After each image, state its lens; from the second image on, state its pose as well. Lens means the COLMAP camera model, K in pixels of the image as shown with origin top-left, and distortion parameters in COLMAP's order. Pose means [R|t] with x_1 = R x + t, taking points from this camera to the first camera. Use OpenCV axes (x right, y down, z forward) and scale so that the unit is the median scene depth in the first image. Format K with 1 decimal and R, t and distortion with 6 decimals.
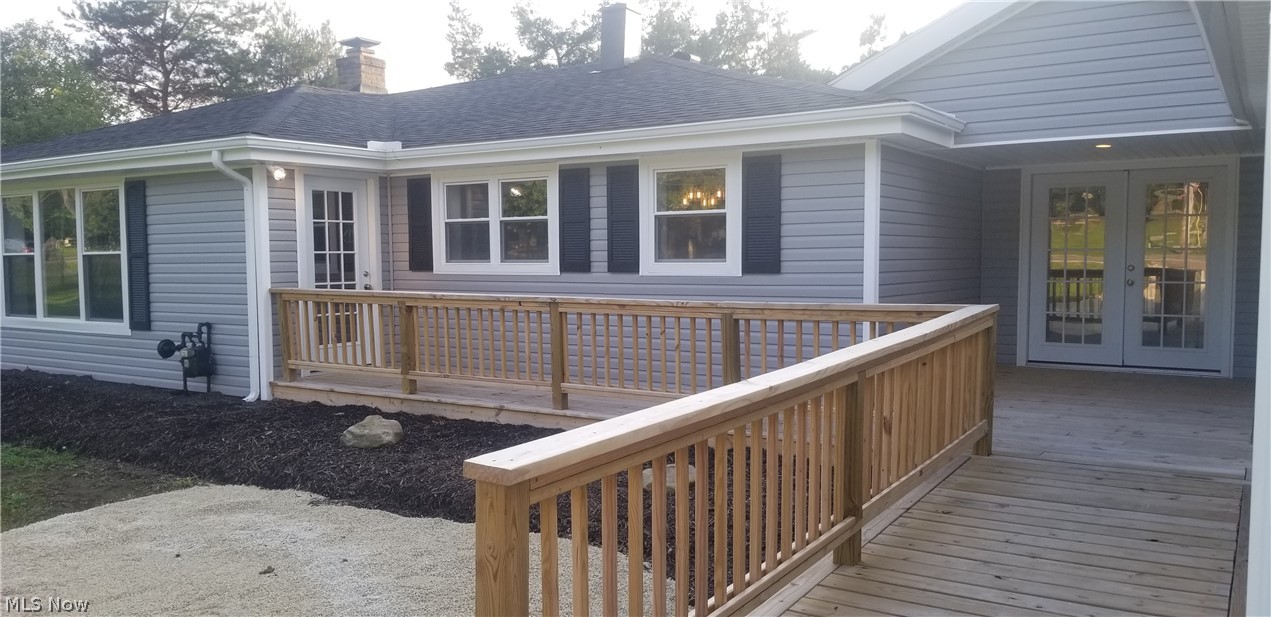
lens RADIAL K [[982.0, 0, 631.3], [0, 982.0, 319.3], [0, 0, 1]] dist [0.126721, -0.155479]
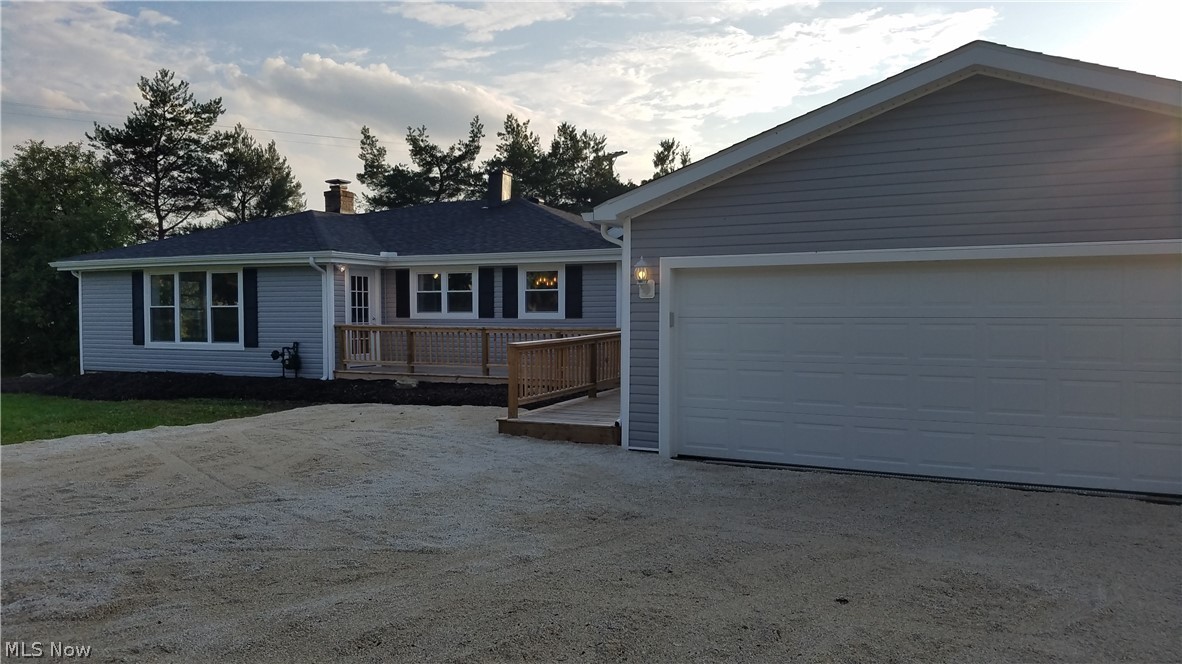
lens RADIAL K [[902.5, 0, 554.1], [0, 902.5, 355.9], [0, 0, 1]] dist [0.089987, -0.005284]
pose [[0.996005, 0.006163, 0.089079, -0.069184], [-0.004173, 0.999738, -0.022505, 0.062530], [-0.089195, 0.022043, 0.995770, -0.757715]]
